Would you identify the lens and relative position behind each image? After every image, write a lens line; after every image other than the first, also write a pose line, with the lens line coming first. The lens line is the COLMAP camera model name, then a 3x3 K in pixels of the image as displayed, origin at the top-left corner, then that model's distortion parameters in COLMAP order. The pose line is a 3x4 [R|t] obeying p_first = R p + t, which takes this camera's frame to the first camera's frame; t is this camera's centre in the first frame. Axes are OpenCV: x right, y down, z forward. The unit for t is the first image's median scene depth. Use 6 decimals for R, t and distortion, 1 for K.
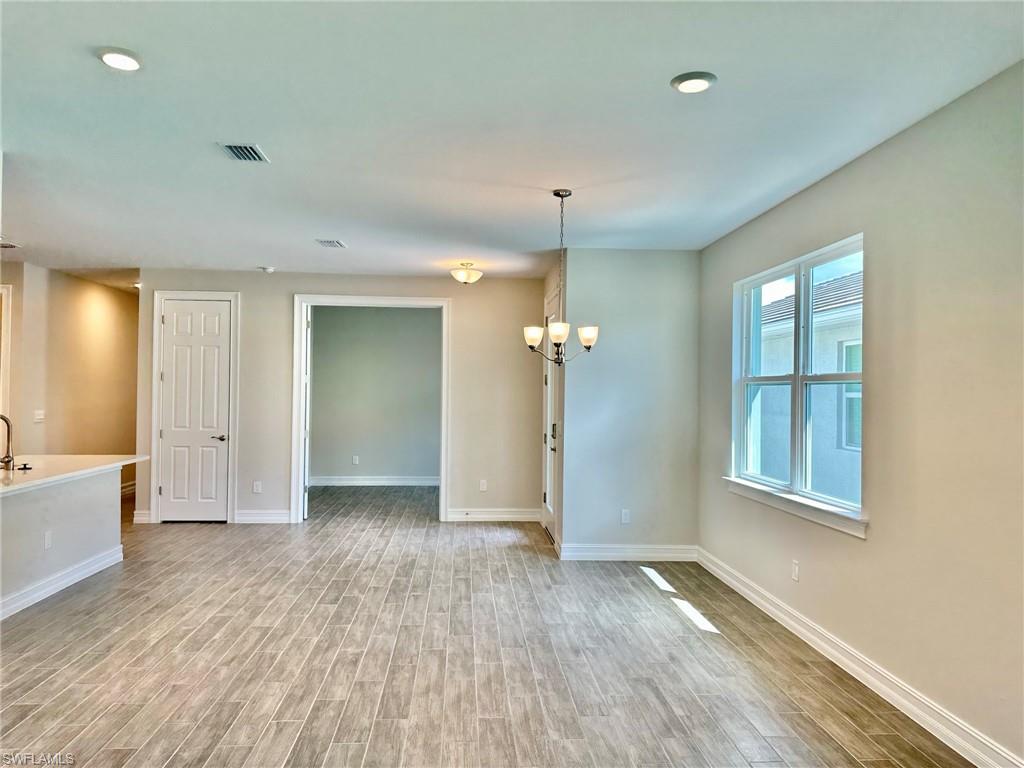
lens RADIAL K [[722.0, 0, 511.5], [0, 722.0, 382.0], [0, 0, 1]] dist [0.062911, -0.084875]
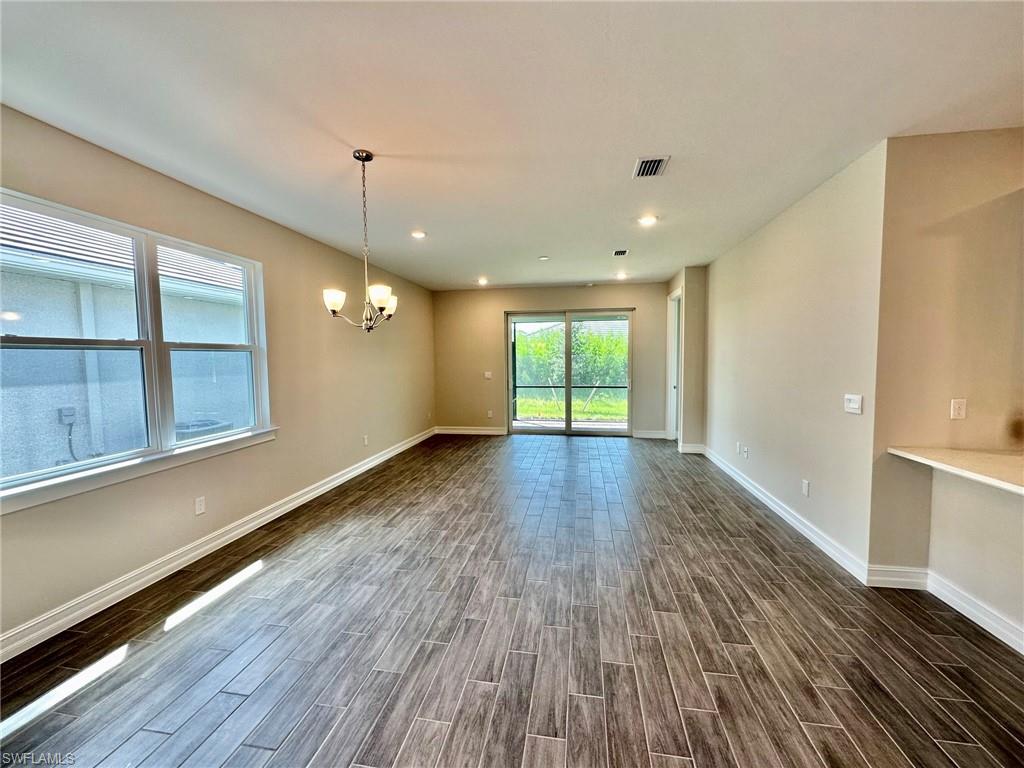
lens RADIAL K [[408.3, 0, 512.0], [0, 408.3, 382.3], [0, 0, 1]] dist [-0.002699, 0.000162]
pose [[-0.971906, -0.016732, 0.234774, -0.256658], [-0.004392, 0.998586, 0.052986, 0.015993], [-0.235328, 0.050466, -0.970605, 1.471791]]
